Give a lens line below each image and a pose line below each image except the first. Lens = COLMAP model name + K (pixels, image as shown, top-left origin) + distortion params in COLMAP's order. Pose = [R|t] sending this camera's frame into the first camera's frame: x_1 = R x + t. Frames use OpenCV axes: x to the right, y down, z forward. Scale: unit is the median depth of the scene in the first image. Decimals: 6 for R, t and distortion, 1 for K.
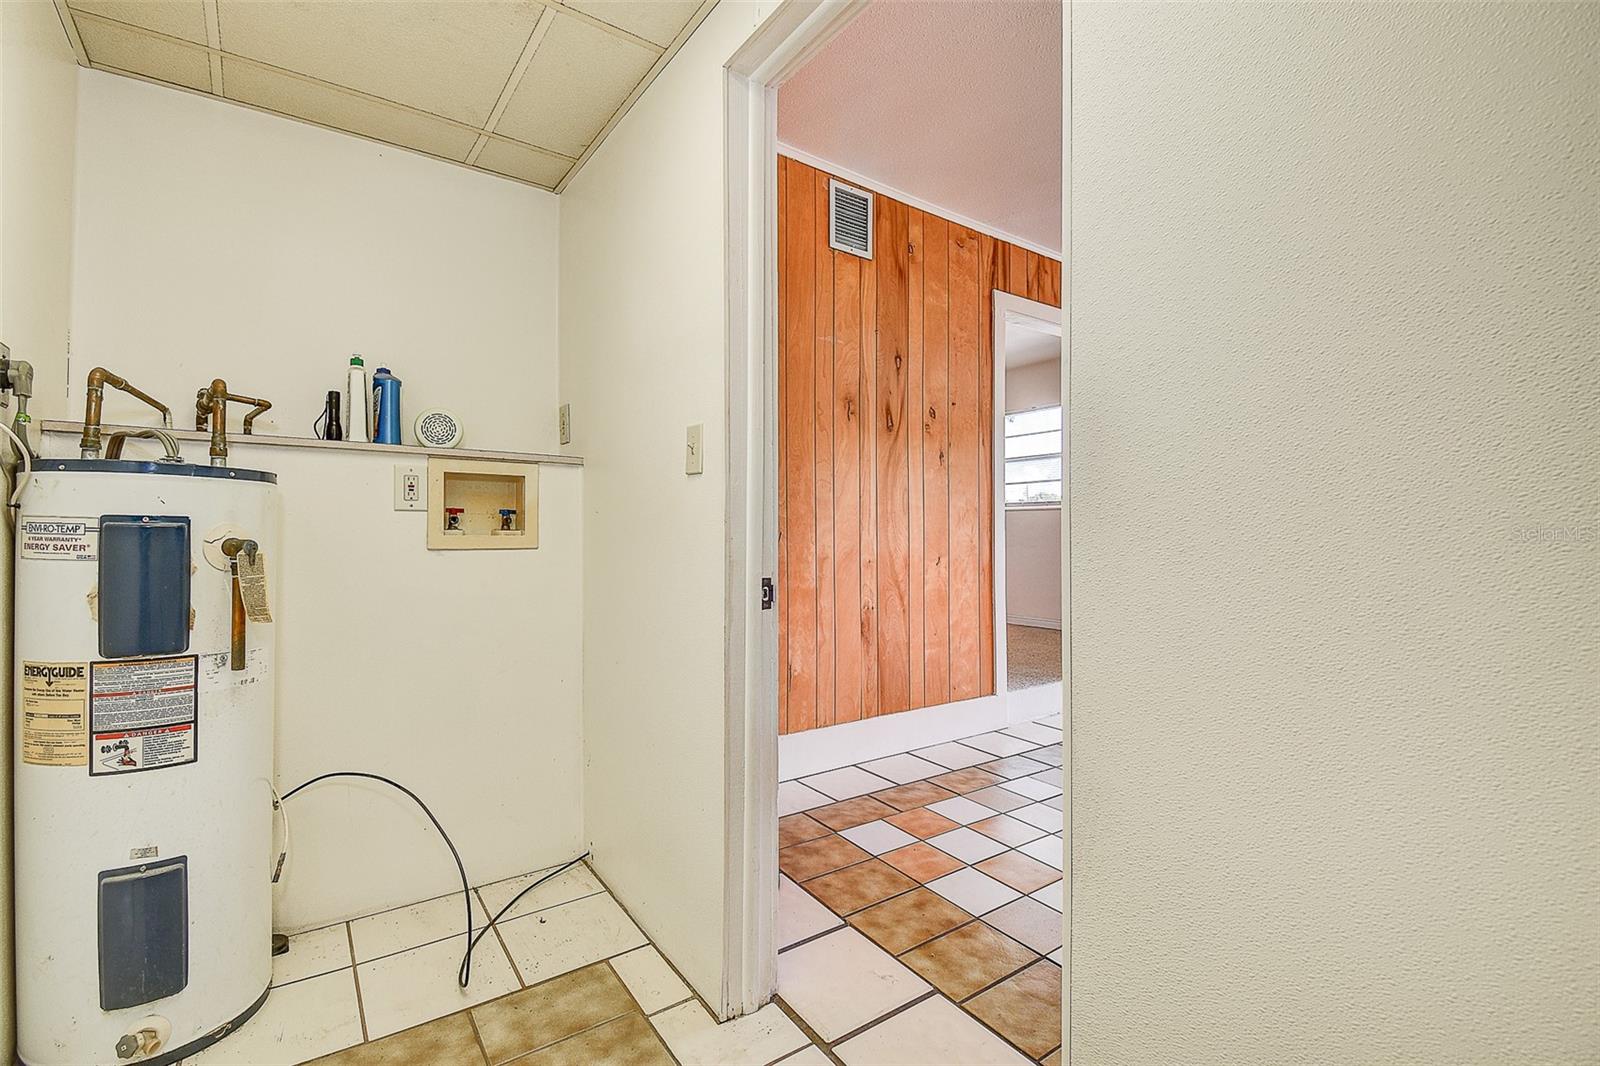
lens RADIAL K [[714.5, 0, 803.4], [0, 714.5, 536.8], [0, 0, 1]] dist [0.005089, 0.000295]
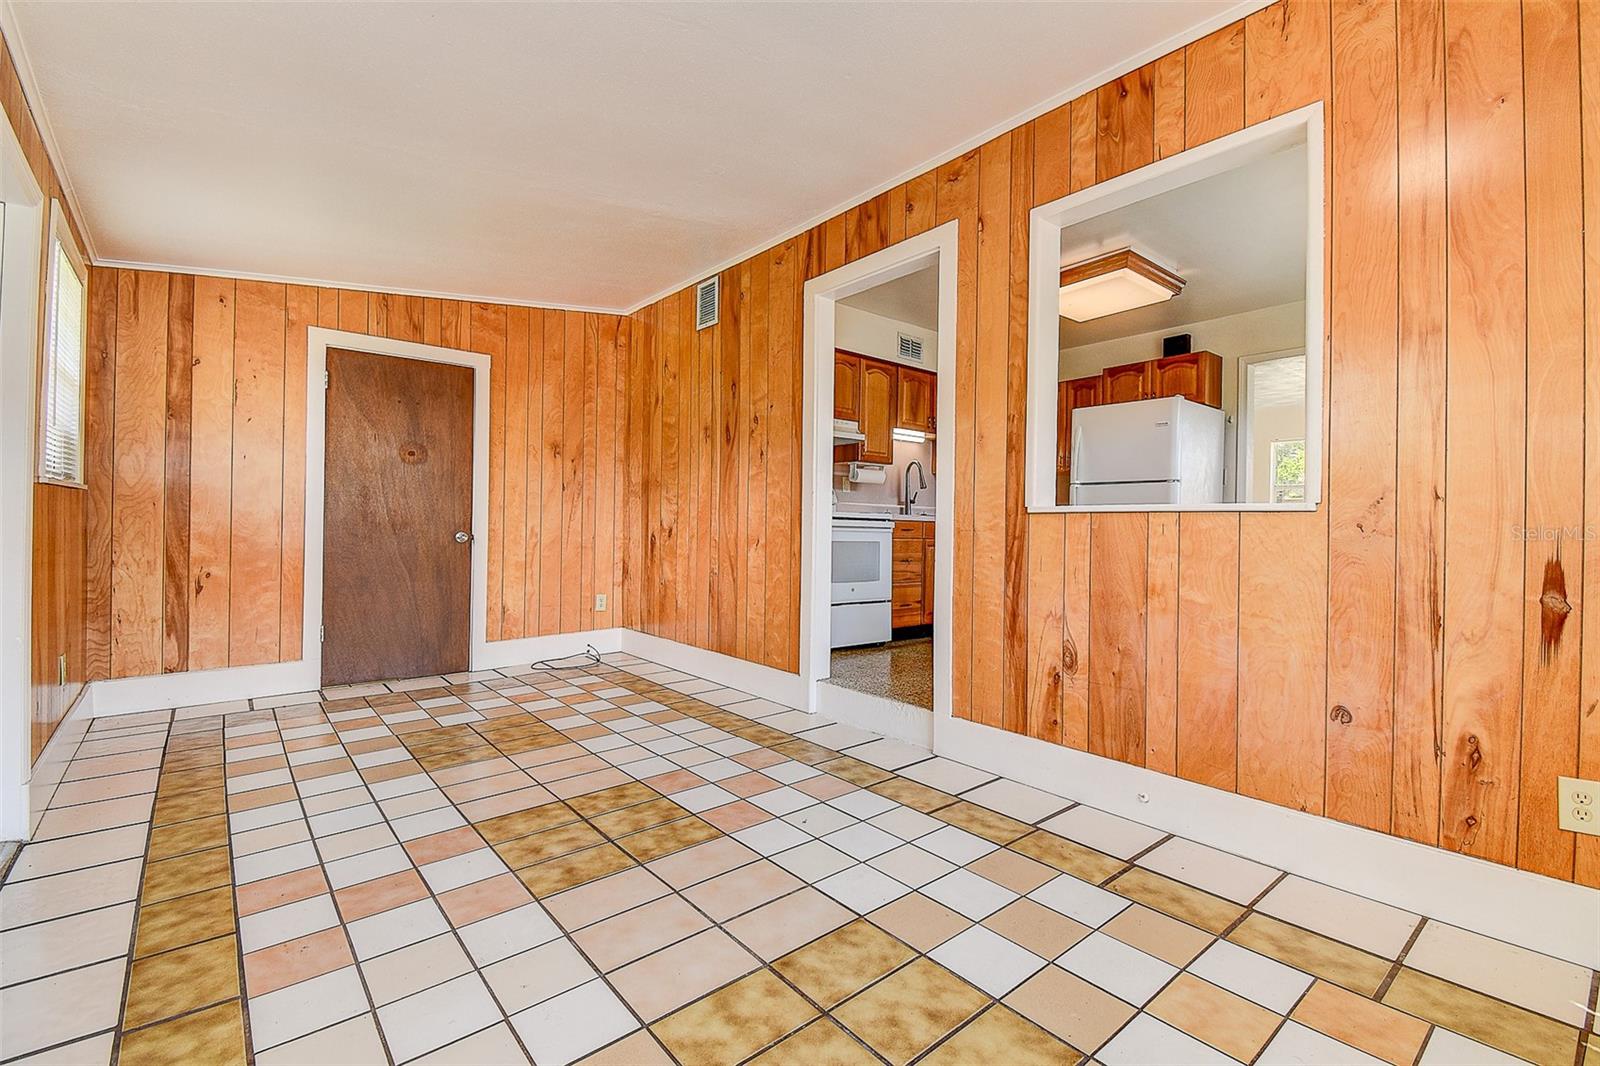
lens RADIAL K [[714.5, 0, 798.6], [0, 714.5, 528.3], [0, 0, 1]] dist [0.005089, 0.000295]
pose [[0.071519, -0.002422, -0.997436, 1.435650], [-0.008089, 0.999963, -0.003008, 0.013166], [0.997406, 0.008283, 0.071497, 1.022799]]
